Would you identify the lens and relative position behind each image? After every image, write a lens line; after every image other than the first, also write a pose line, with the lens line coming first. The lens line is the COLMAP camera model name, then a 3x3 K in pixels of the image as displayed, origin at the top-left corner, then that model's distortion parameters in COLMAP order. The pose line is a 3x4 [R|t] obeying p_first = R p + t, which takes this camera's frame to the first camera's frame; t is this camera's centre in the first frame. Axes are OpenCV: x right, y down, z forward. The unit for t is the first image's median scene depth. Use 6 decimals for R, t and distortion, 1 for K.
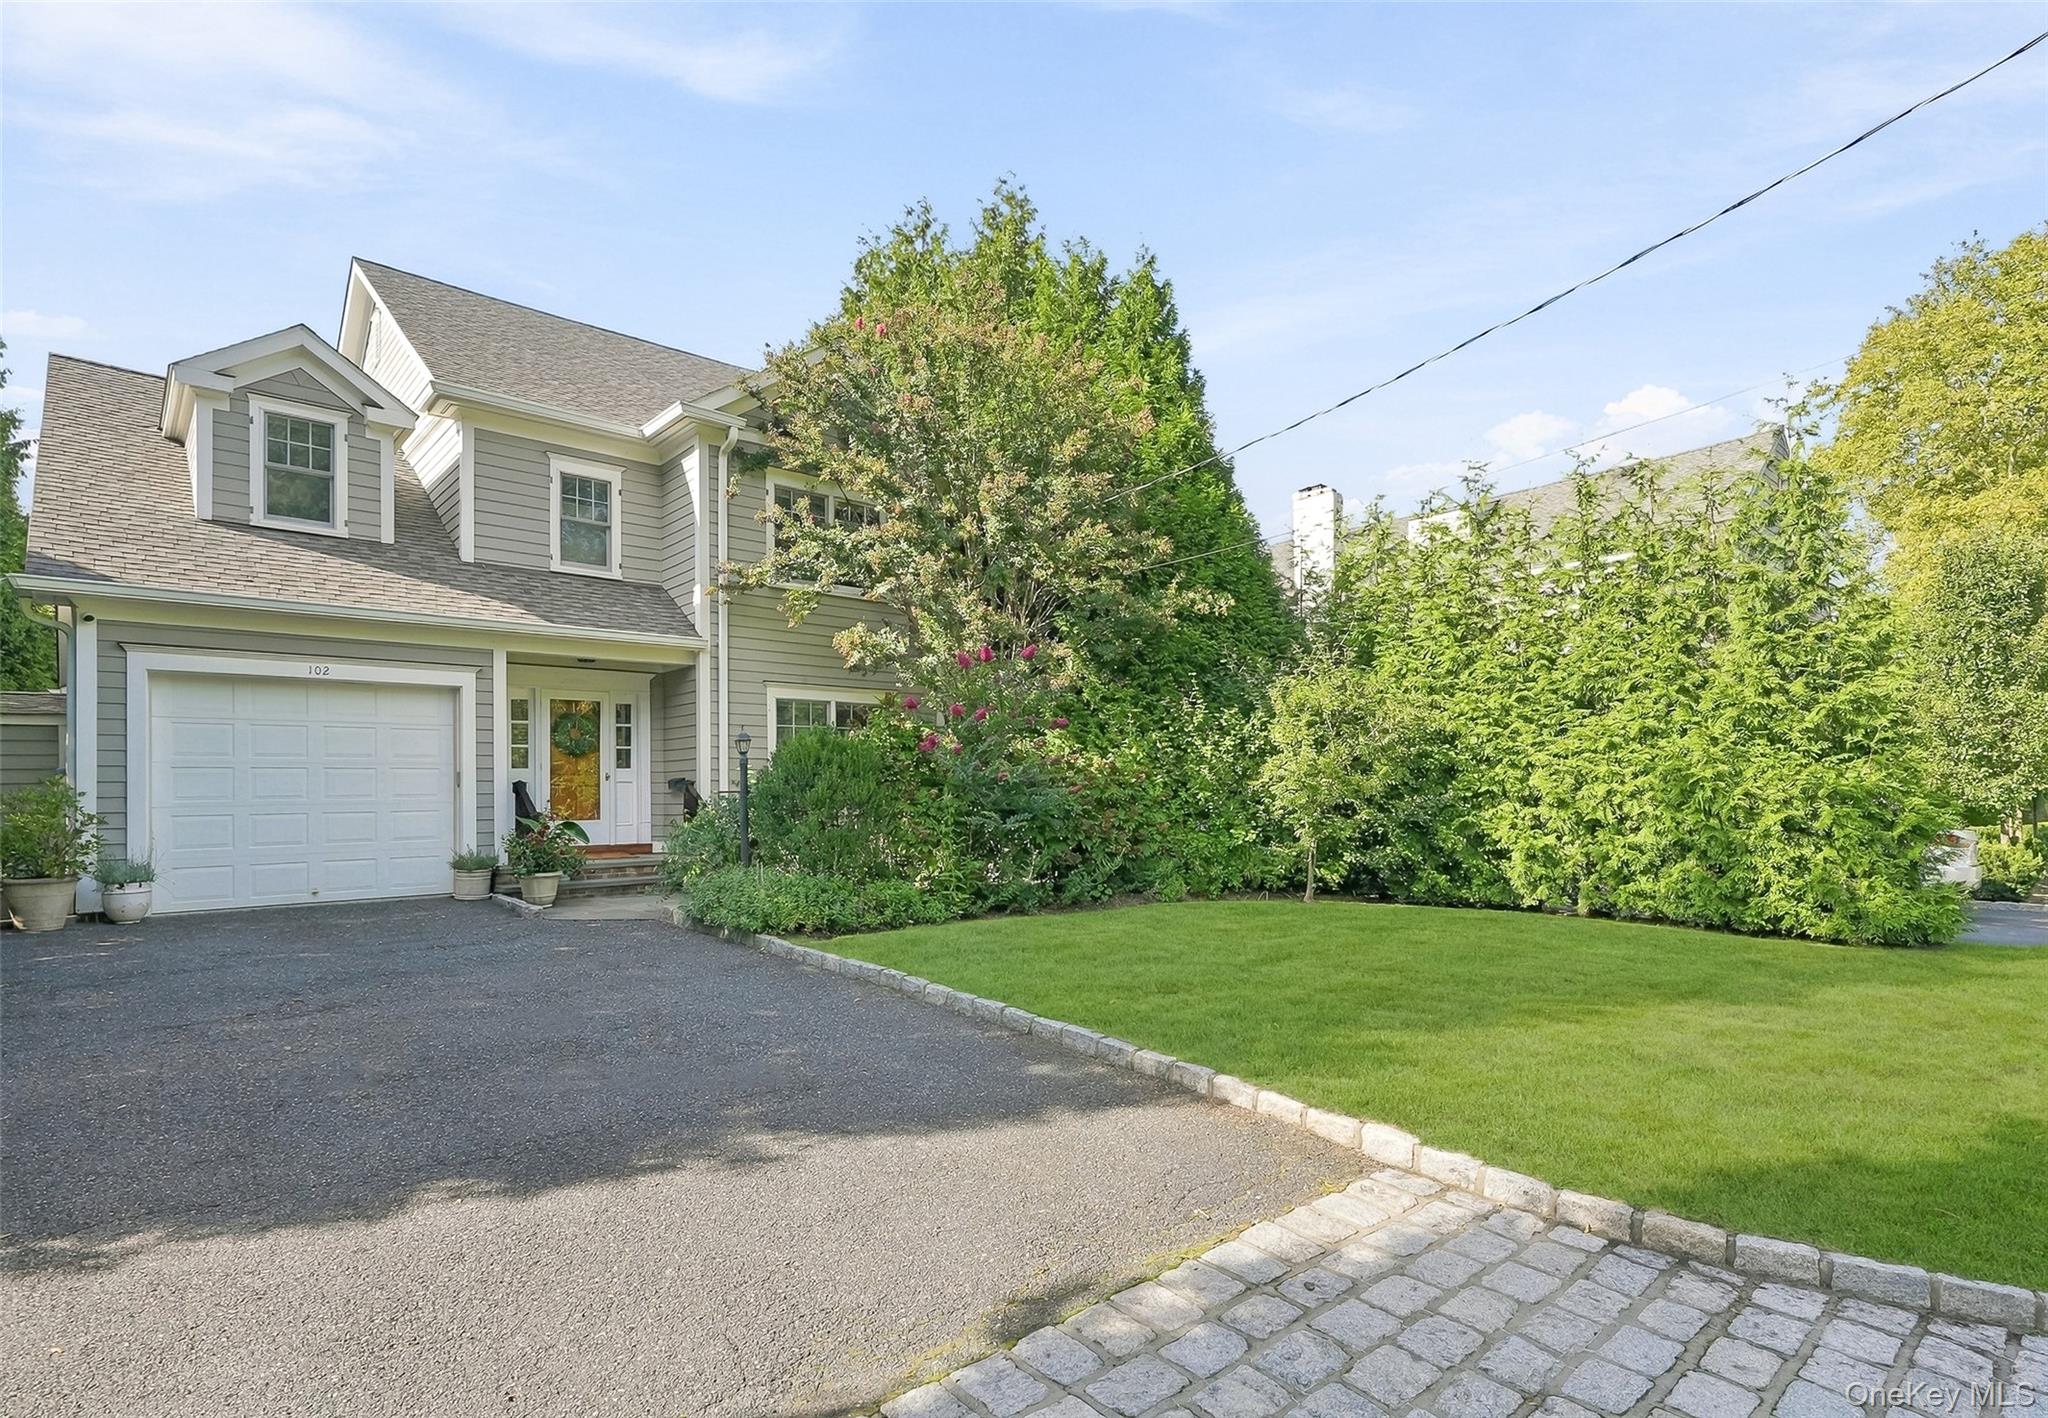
lens RADIAL K [[1006.1, 0, 1023.5], [0, 1006.1, 774.4], [0, 0, 1]] dist [0.041215, -0.000972]
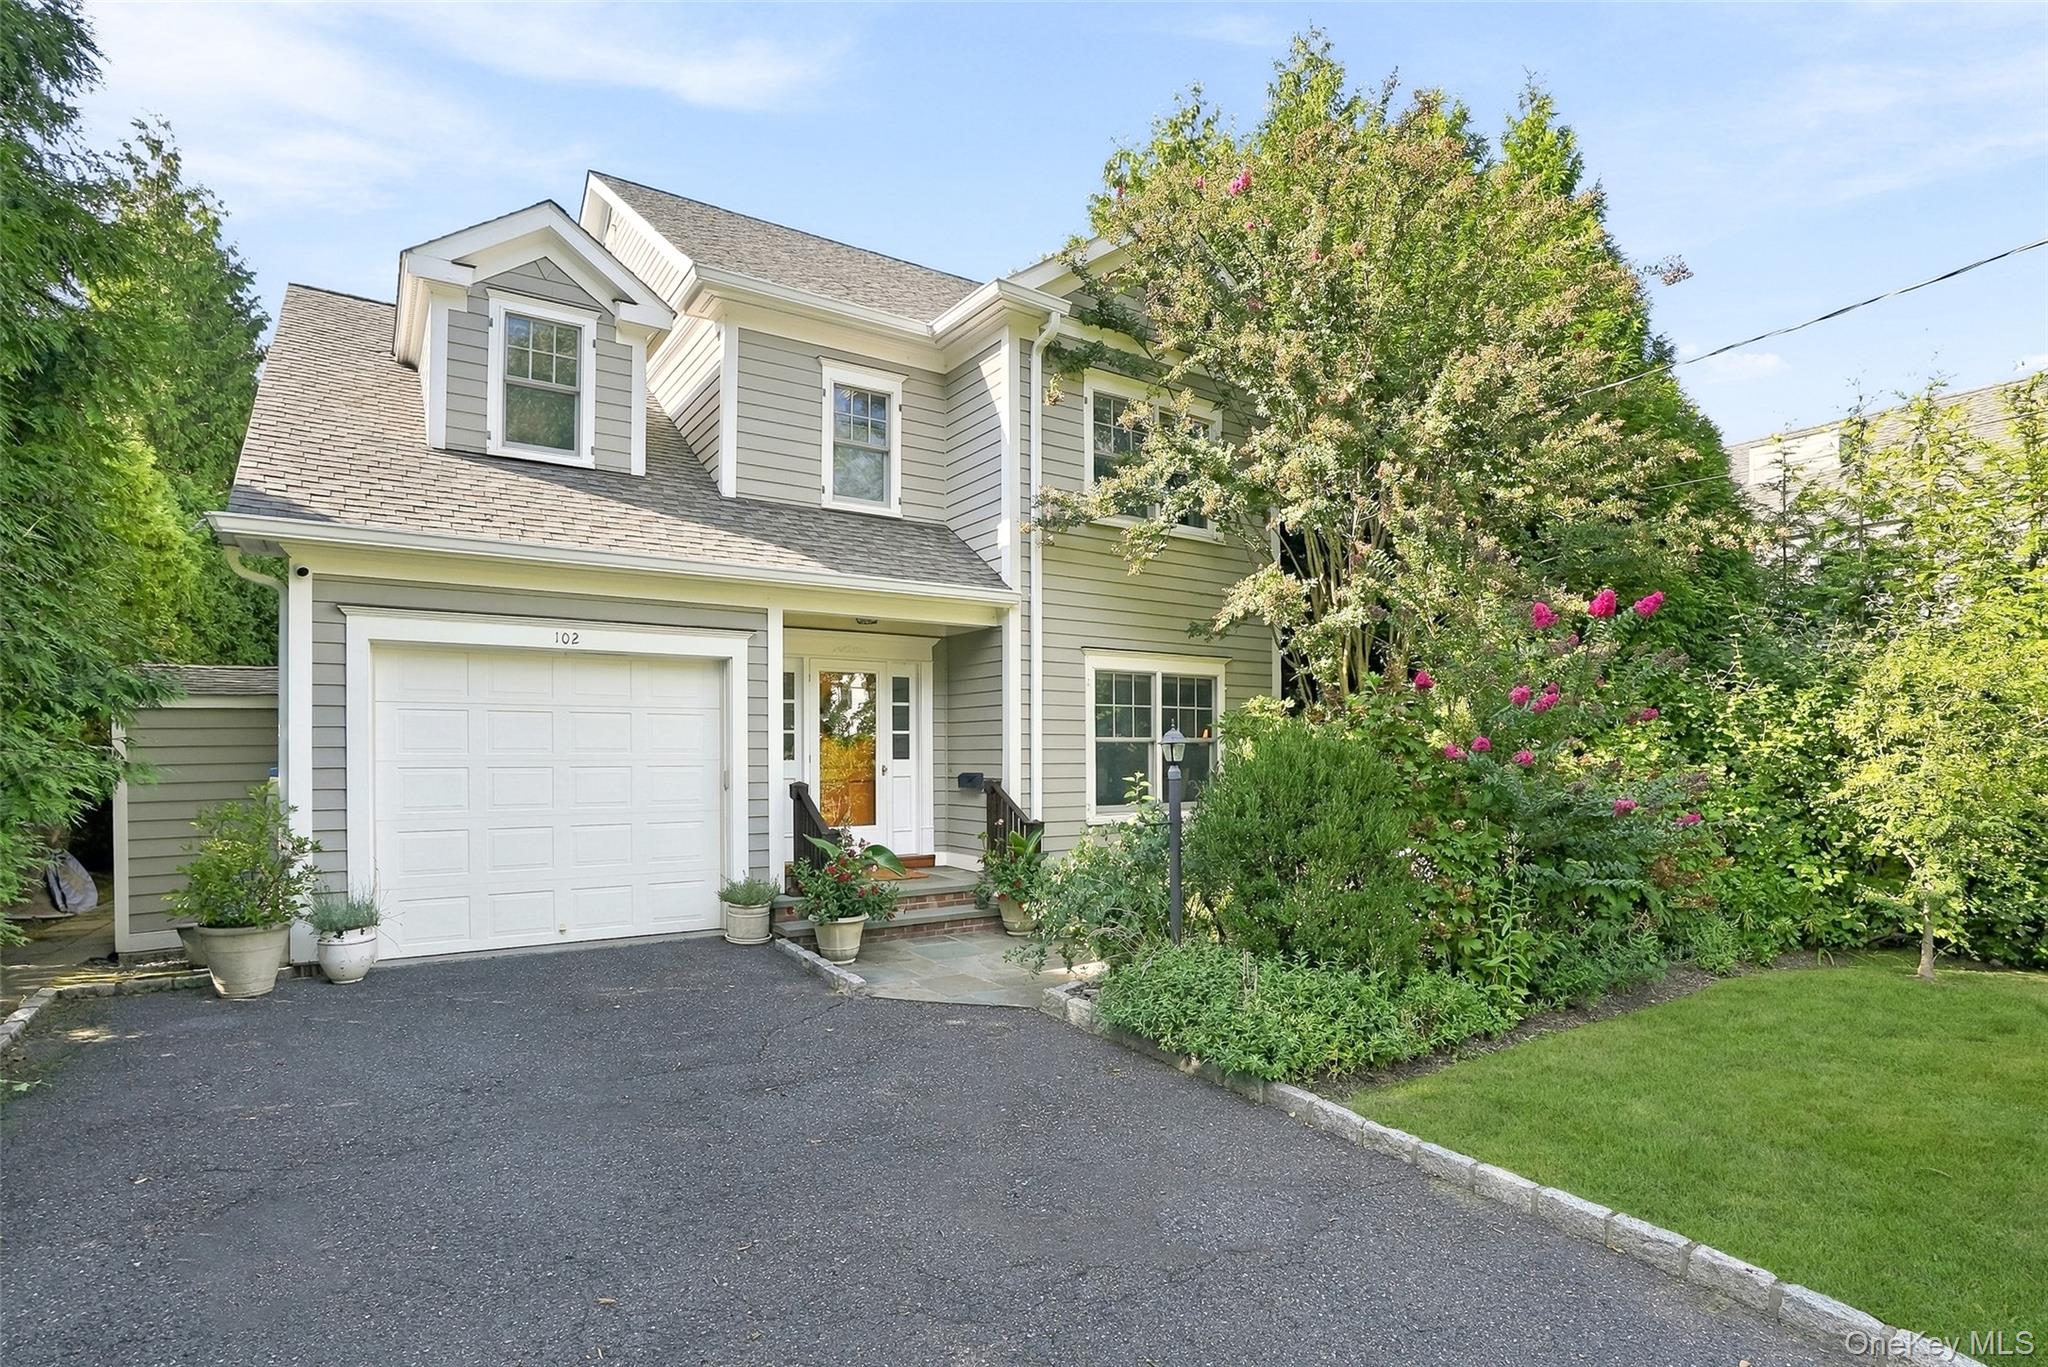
lens RADIAL K [[989.9, 0, 1028.9], [0, 989.9, 747.7], [0, 0, 1]] dist [-0.017986, 0.002974]
pose [[0.992520, 0.010118, -0.121666, -0.230683], [-0.008464, 0.999865, 0.014103, -0.029974], [0.121792, -0.012968, 0.992471, 0.284291]]
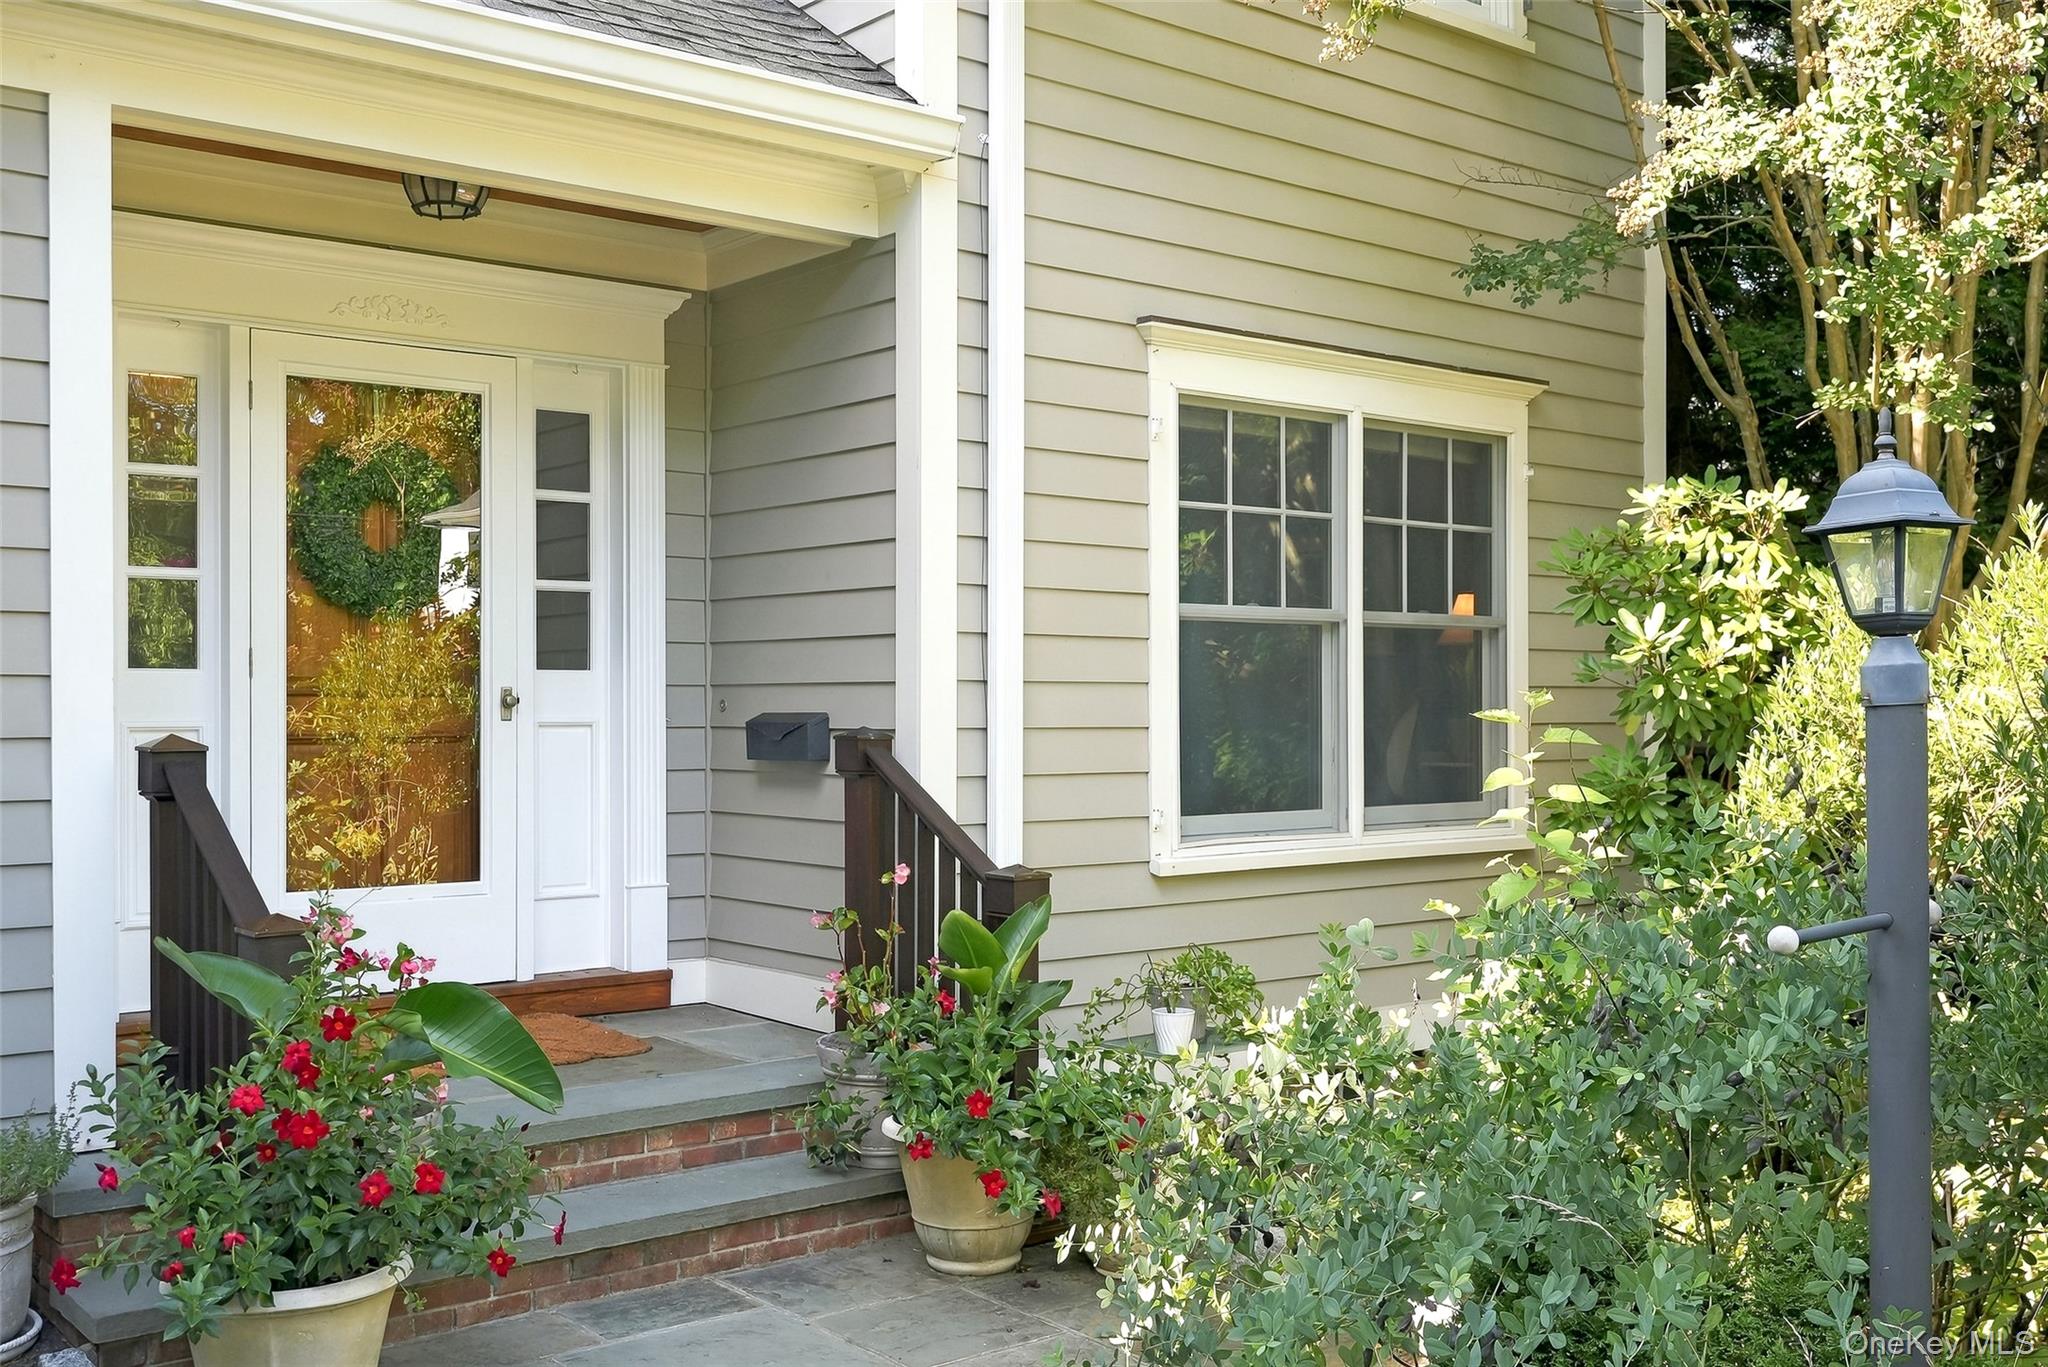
lens RADIAL K [[2008.6, 0, 1027.9], [0, 2008.6, 674.4], [0, 0, 1]] dist [0.055155, 0.000000]
pose [[0.999338, 0.013387, -0.033828, -0.299854], [-0.013179, 0.999893, 0.006372, -0.010783], [0.033910, -0.005922, 0.999407, 0.577417]]
